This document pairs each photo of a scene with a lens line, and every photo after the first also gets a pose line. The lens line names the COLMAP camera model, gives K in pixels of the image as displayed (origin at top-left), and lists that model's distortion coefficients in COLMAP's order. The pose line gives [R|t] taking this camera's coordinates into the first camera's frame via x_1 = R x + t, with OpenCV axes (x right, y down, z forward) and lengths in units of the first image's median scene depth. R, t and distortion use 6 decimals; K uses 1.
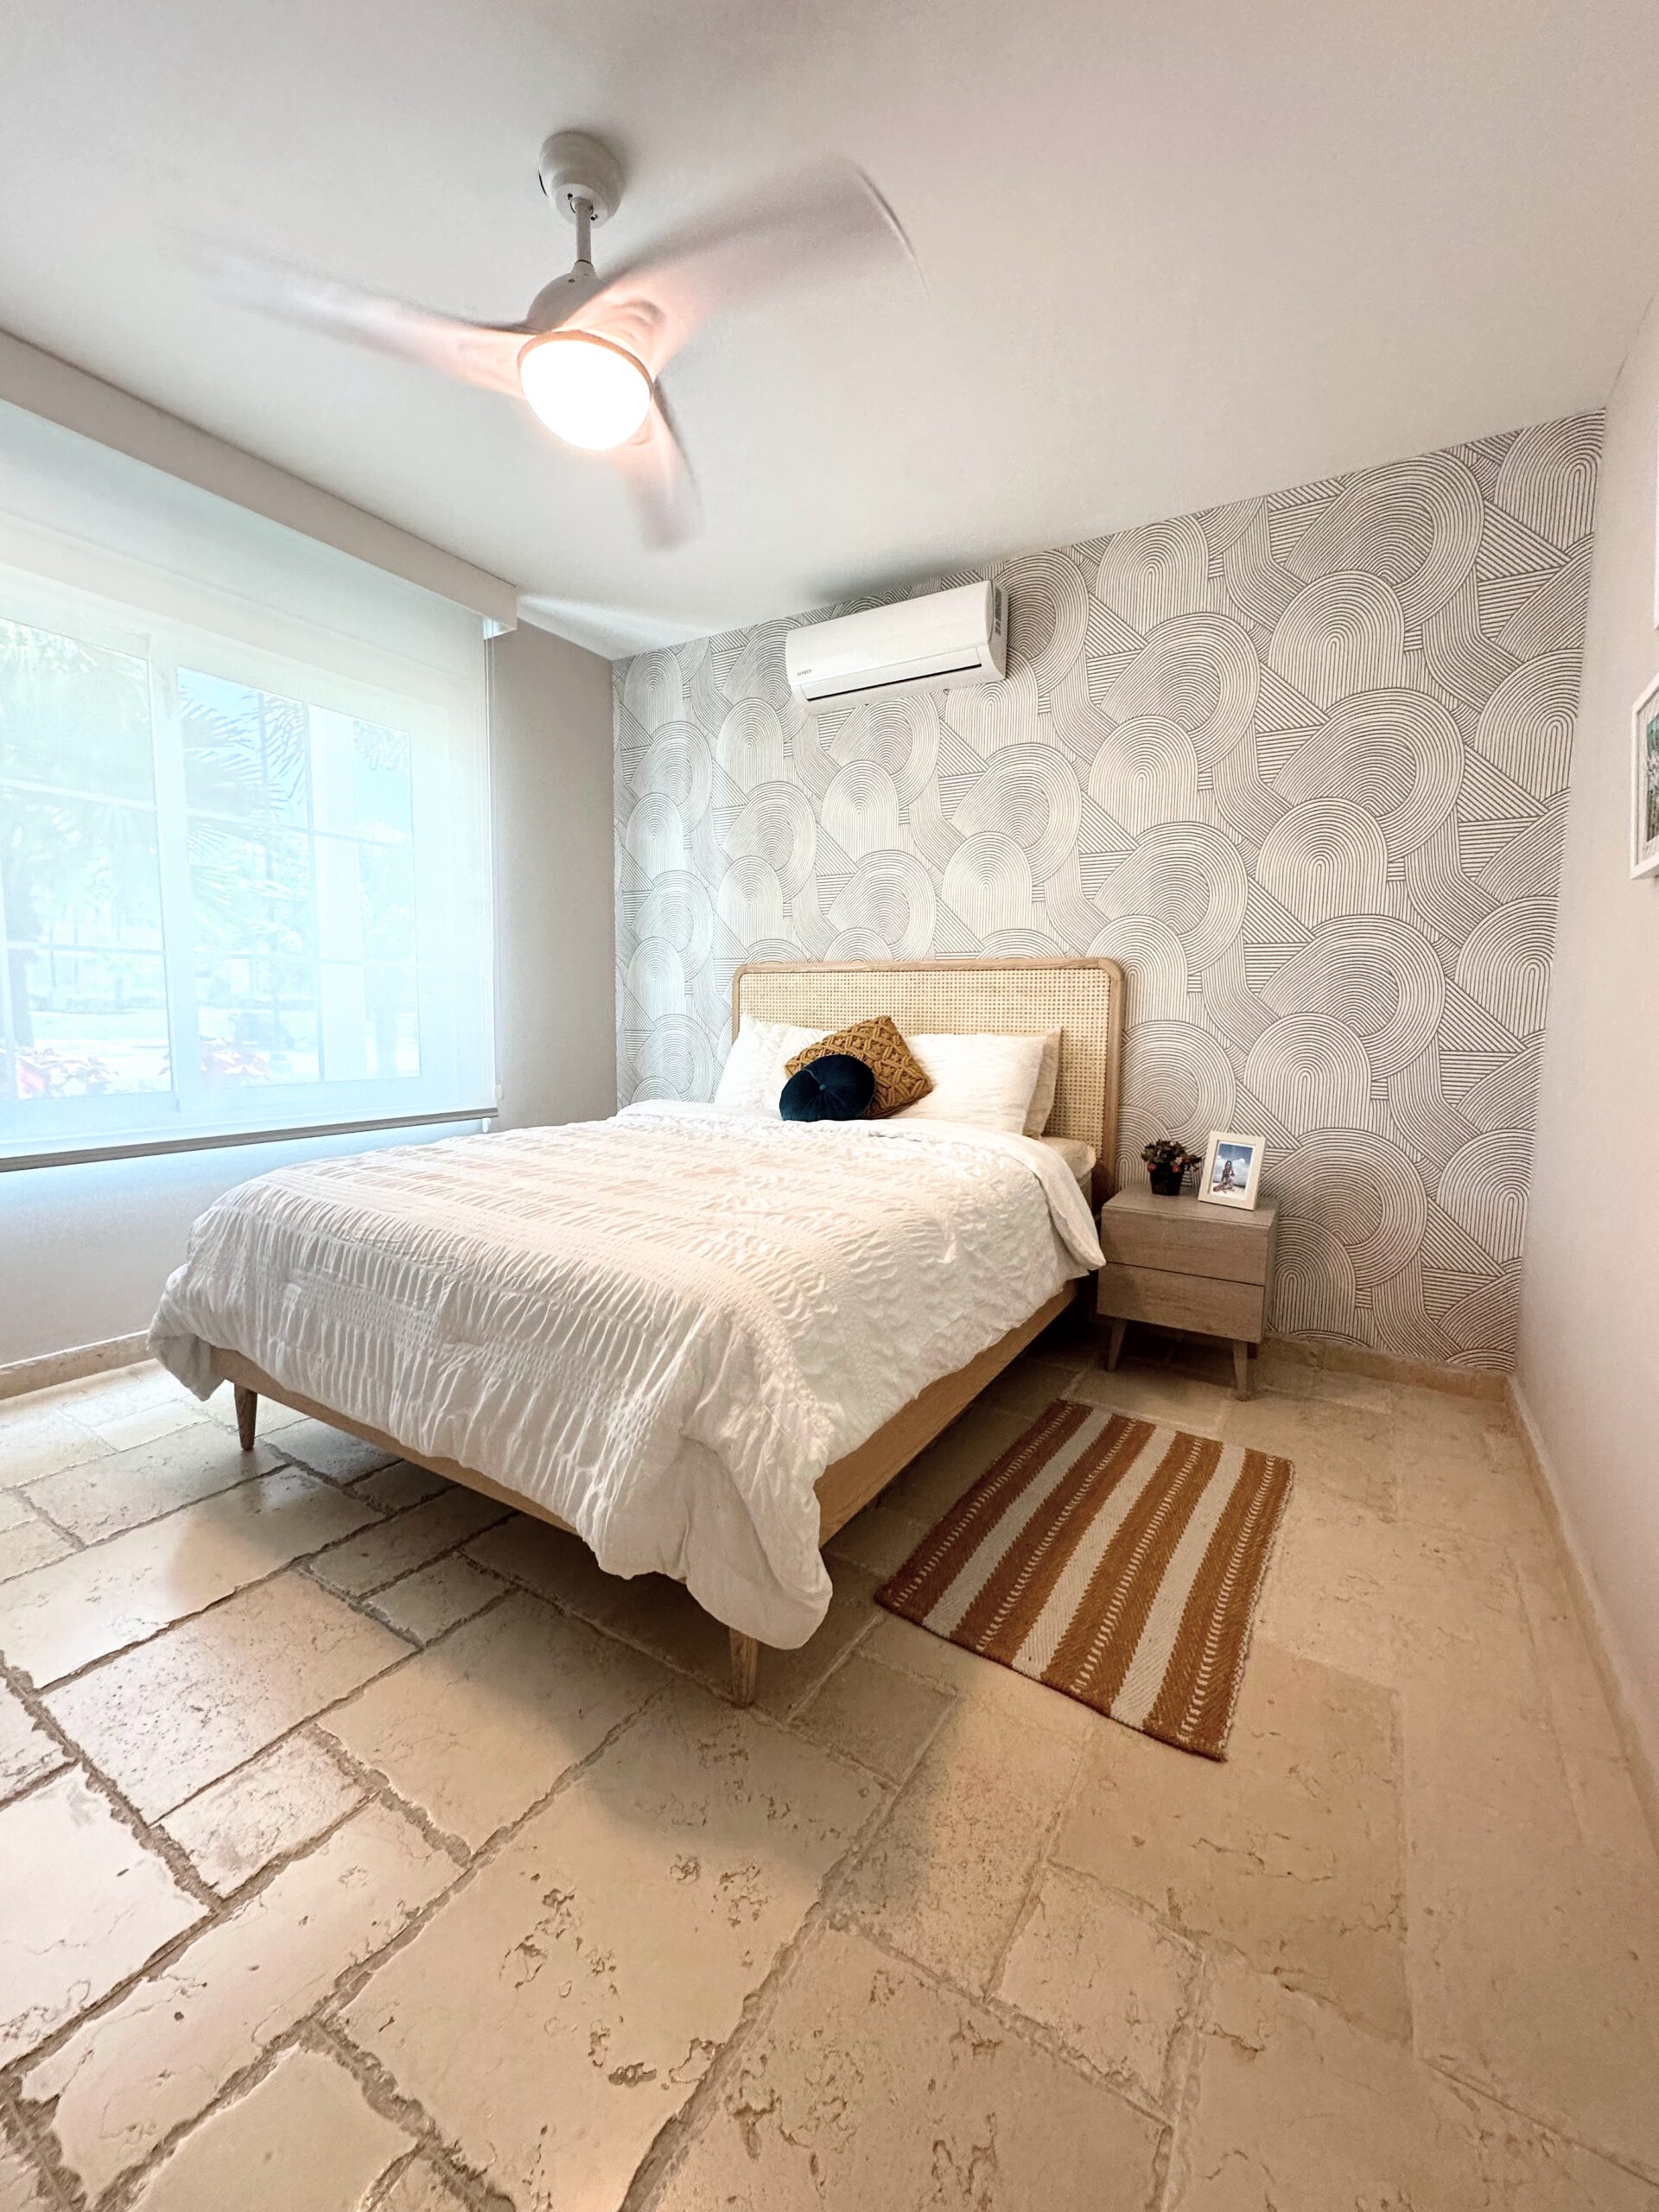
lens RADIAL K [[881.9, 0, 828.3], [0, 881.9, 1111.8], [0, 0, 1]] dist [-0.003230, 0.001111]
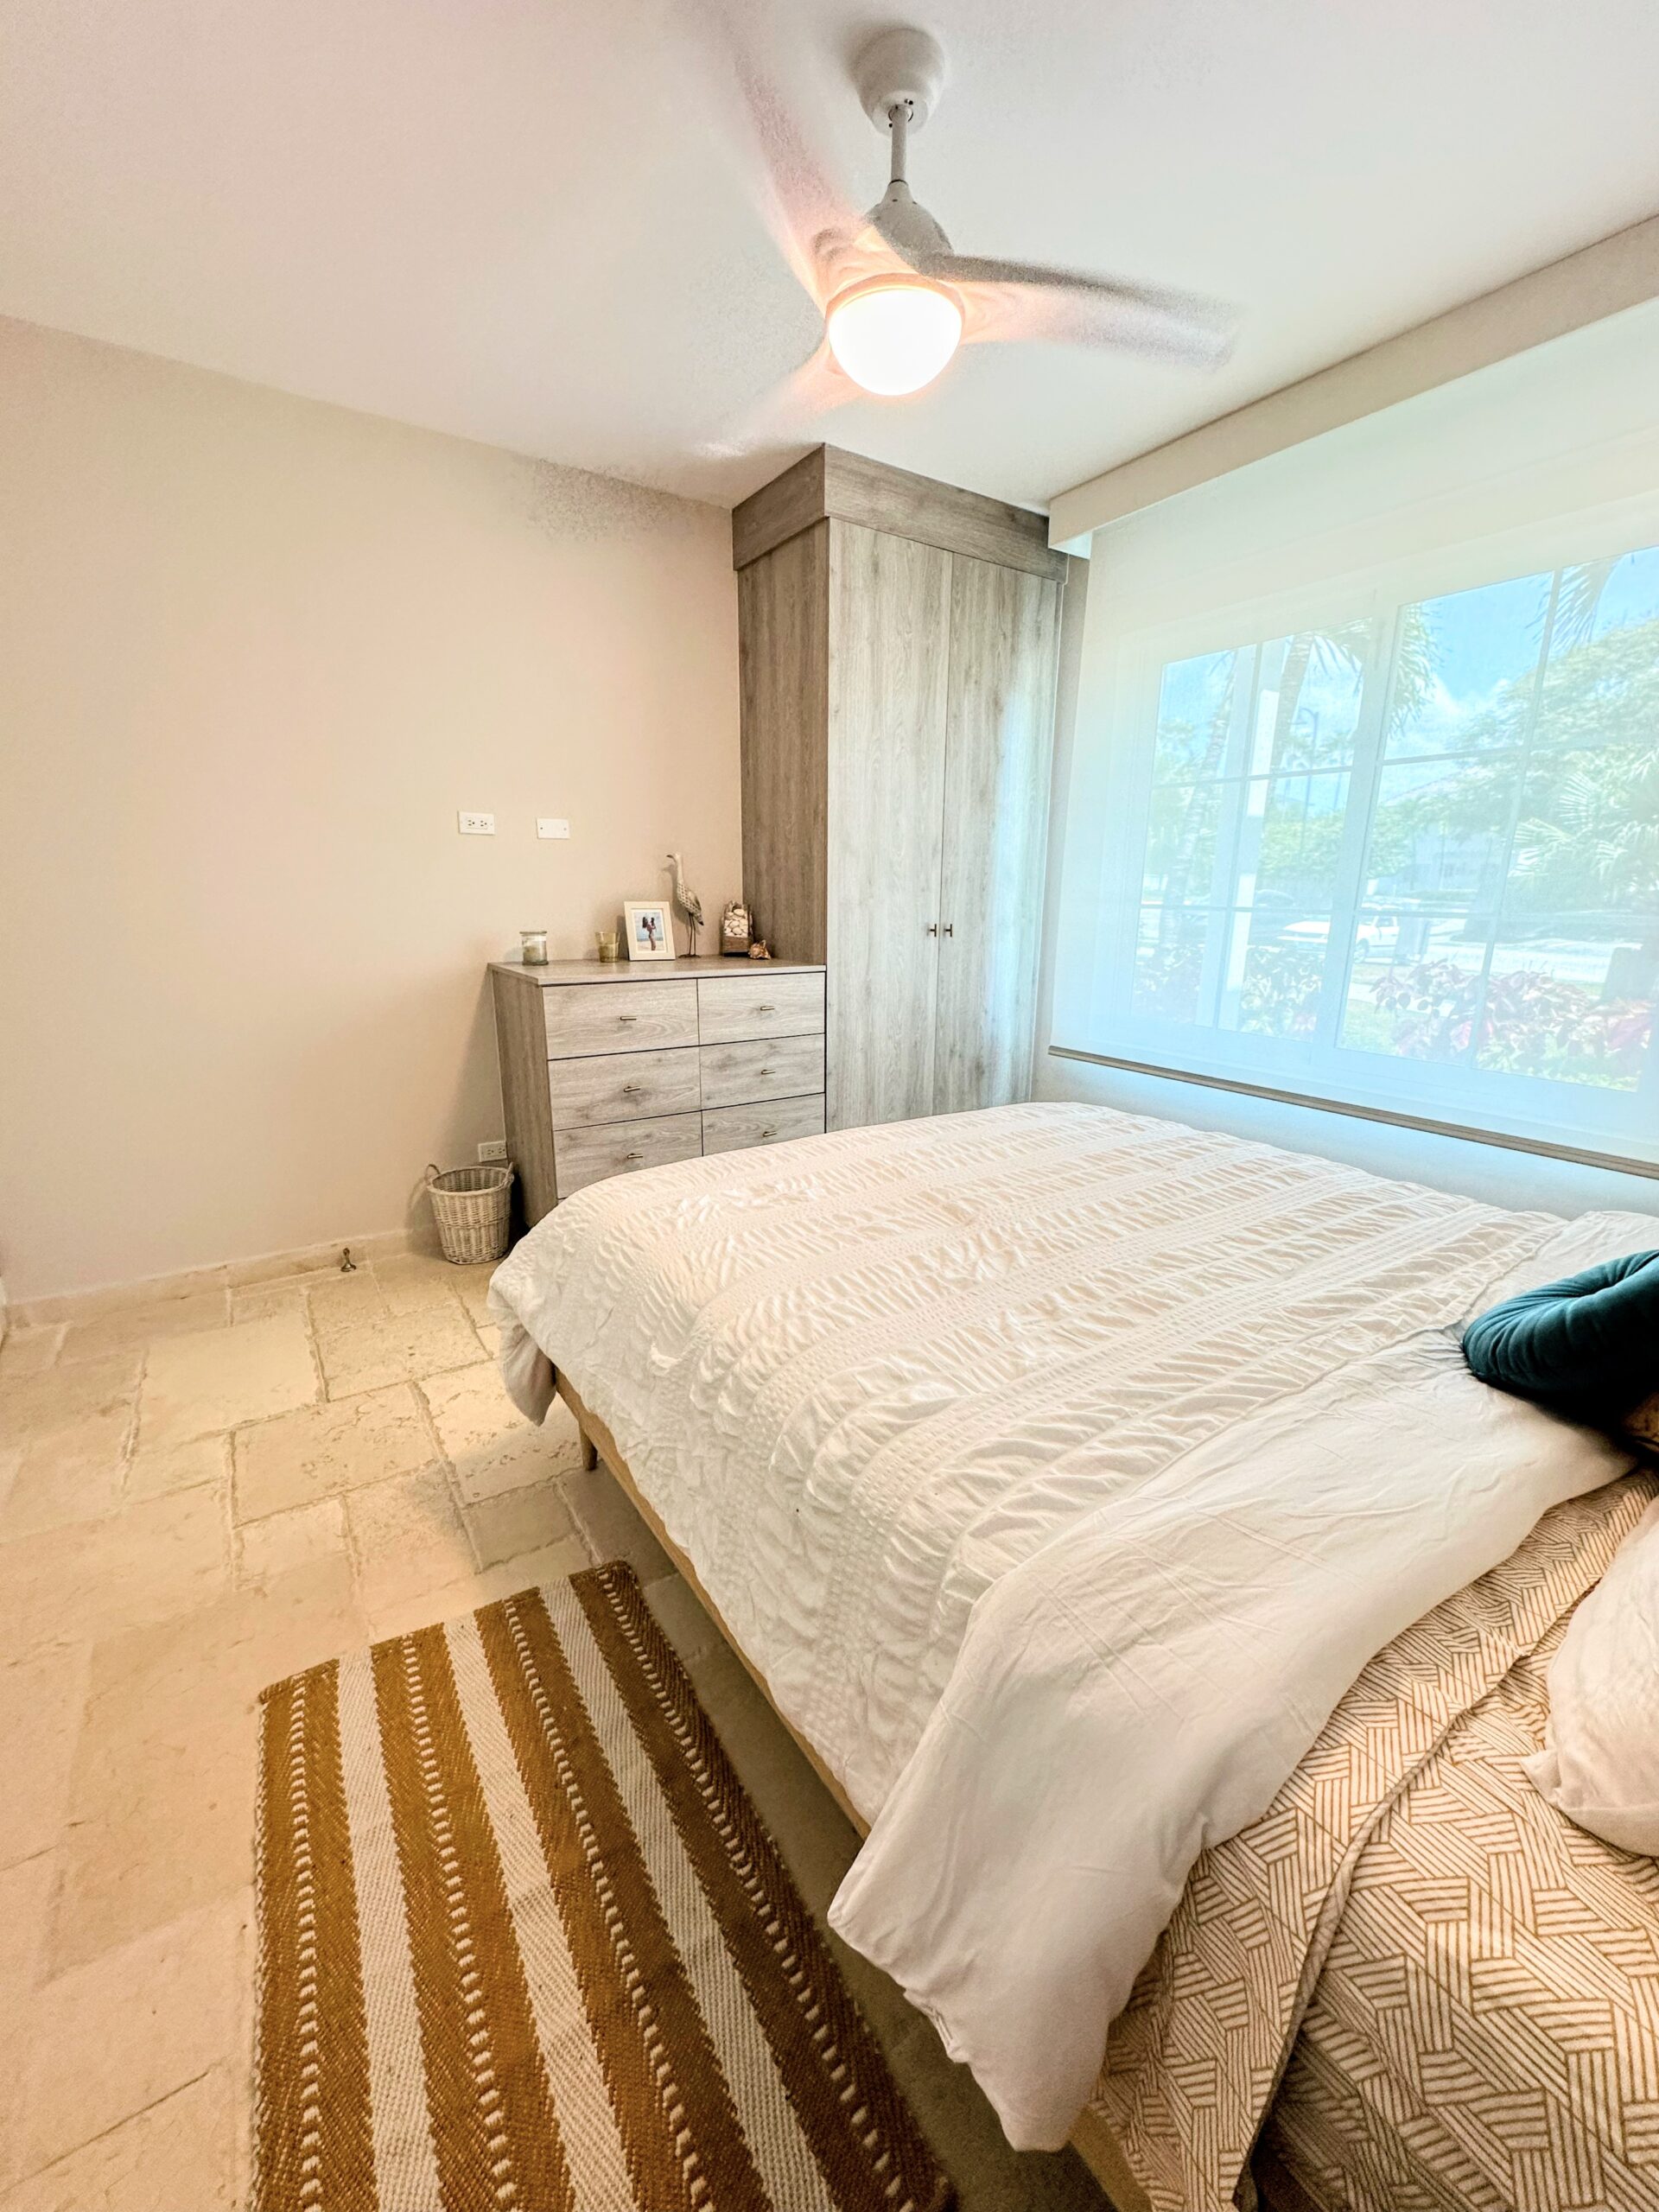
lens RADIAL K [[881.9, 0, 829.4], [0, 881.9, 1104.4], [0, 0, 1]] dist [-0.003230, 0.001111]
pose [[-0.442706, 0.188882, -0.876547, 0.801652], [-0.093615, 0.962483, 0.254681, -0.281860], [0.891767, 0.194807, -0.408414, 1.625820]]
